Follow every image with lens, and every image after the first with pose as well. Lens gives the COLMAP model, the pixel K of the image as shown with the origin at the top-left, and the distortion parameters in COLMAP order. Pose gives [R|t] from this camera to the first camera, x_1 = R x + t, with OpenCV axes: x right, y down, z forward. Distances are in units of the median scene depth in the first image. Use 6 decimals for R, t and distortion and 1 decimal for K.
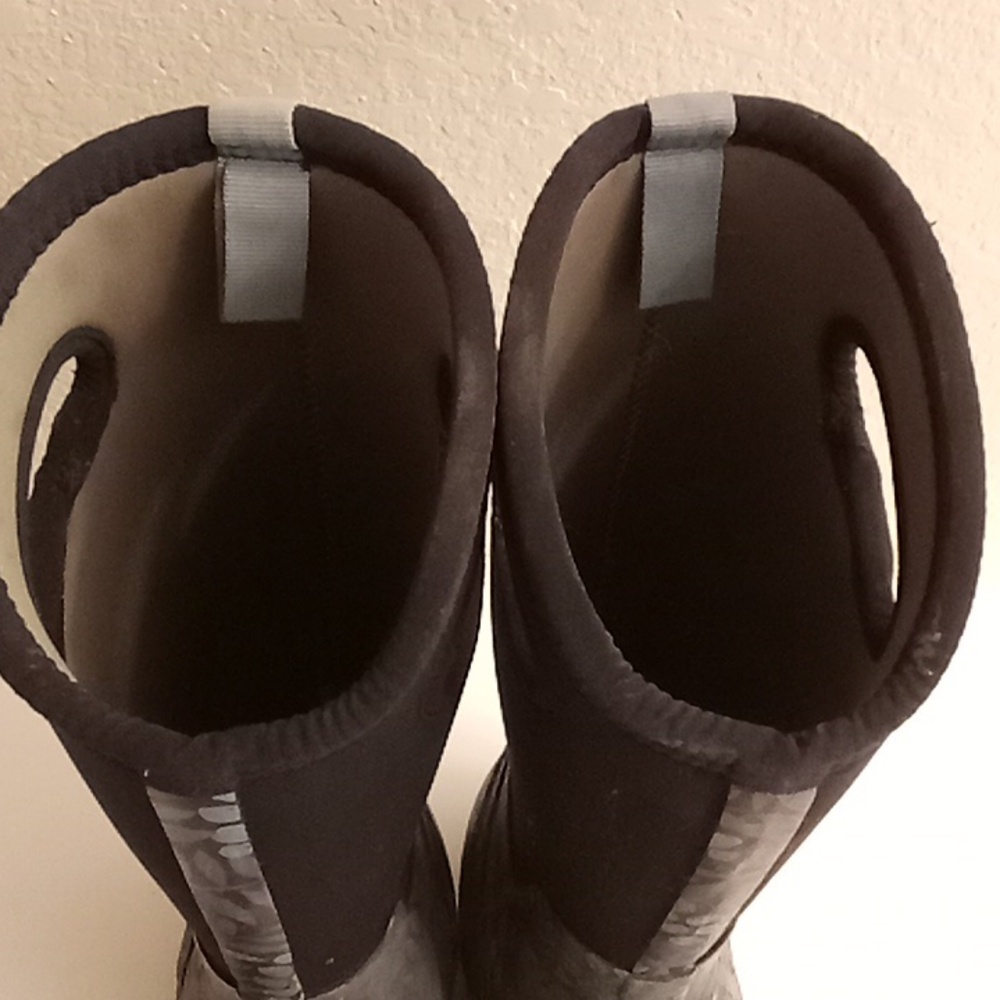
lens RADIAL K [[1646.4, 0, 502.1], [0, 1646.4, 498.7], [0, 0, 1]] dist [0.059436, 0.000000]
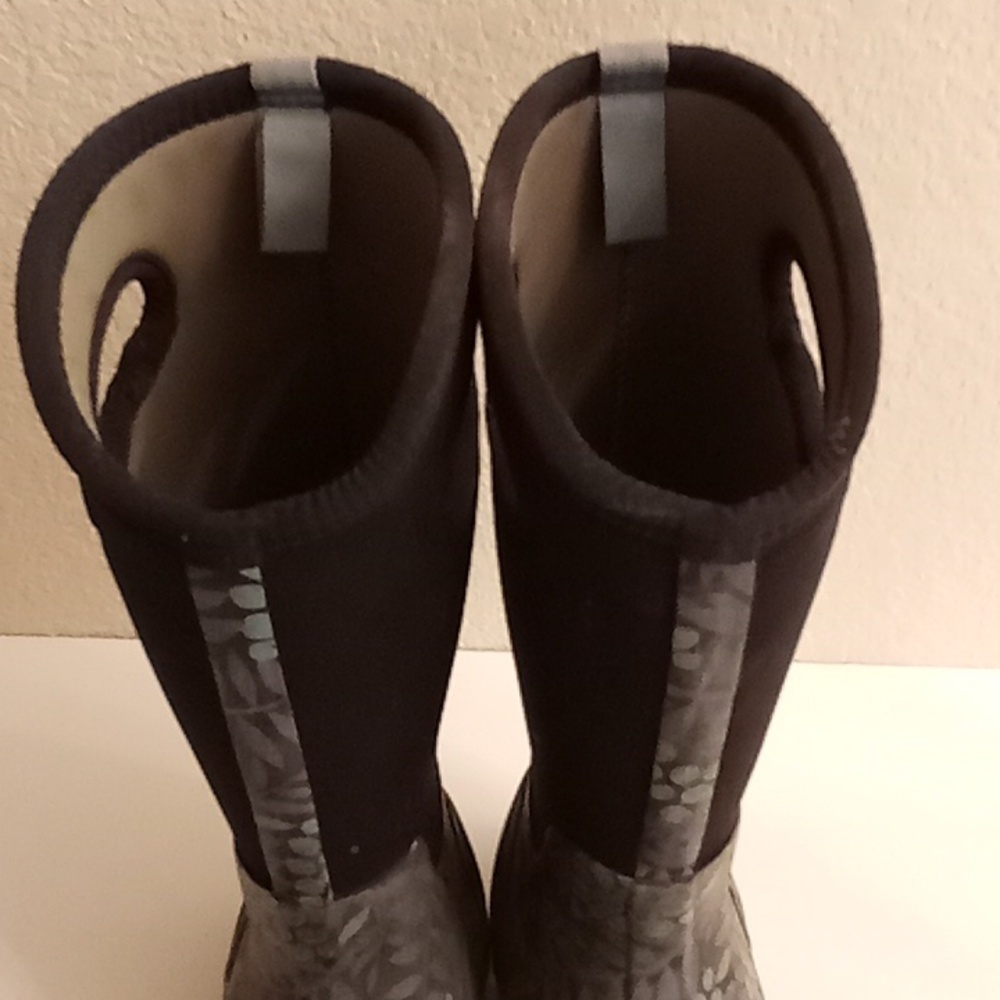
lens RADIAL K [[1646.4, 0, 494.3], [0, 1646.4, 502.3], [0, 0, 1]] dist [0.059436, 0.000000]
pose [[0.997945, -0.028125, -0.057572, 0.067914], [0.013475, 0.970543, -0.240550, 0.371431], [0.062641, 0.239280, 0.968928, -0.131412]]
